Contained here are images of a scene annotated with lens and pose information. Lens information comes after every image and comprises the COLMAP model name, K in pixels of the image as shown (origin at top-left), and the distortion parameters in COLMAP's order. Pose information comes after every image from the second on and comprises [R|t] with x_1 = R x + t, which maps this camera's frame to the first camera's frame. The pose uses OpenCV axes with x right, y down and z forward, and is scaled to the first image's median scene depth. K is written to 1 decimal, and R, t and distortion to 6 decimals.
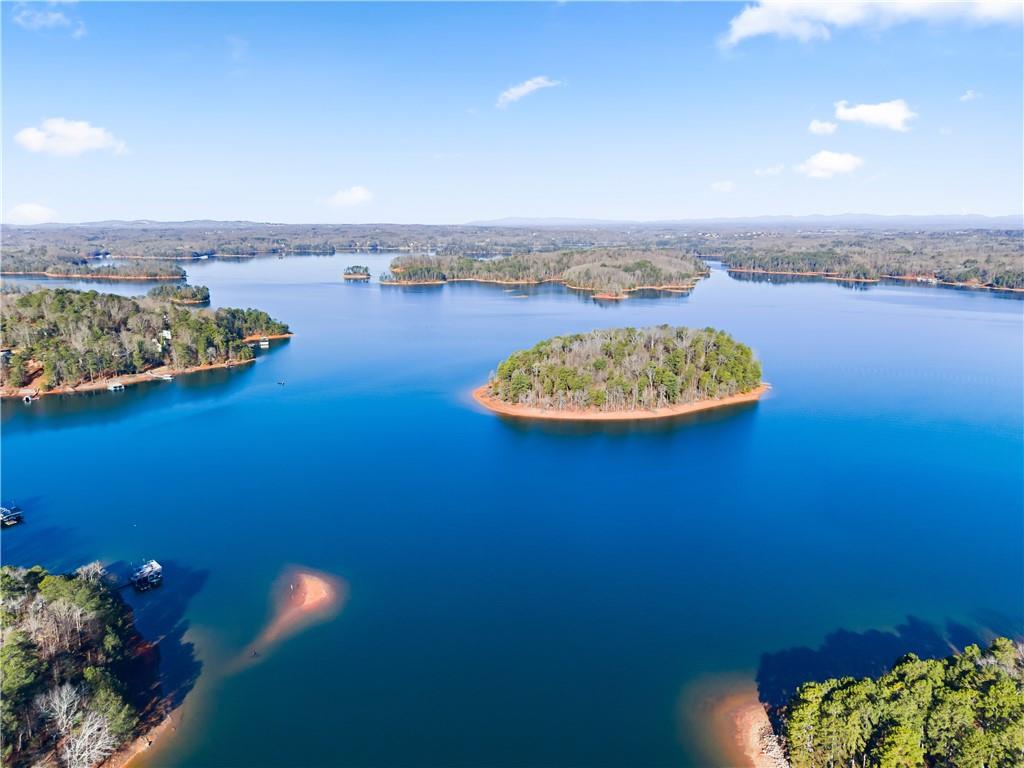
lens RADIAL K [[714.1, 0, 513.7], [0, 714.1, 384.1], [0, 0, 1]] dist [0.007756, -0.000201]
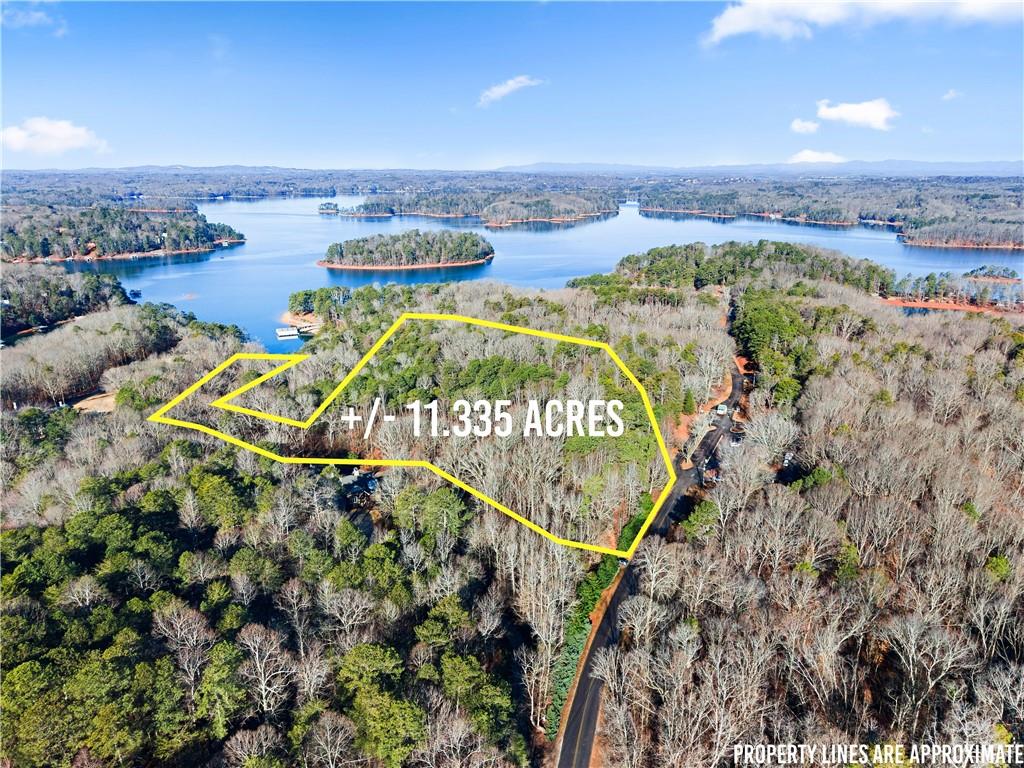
lens RADIAL K [[714.1, 0, 510.5], [0, 714.1, 384.4], [0, 0, 1]] dist [0.007756, -0.000201]
pose [[0.998635, 0.017506, -0.049204, 0.193348], [-0.013973, 0.997360, 0.071257, 0.069390], [0.050321, -0.070473, 0.996244, -0.308021]]
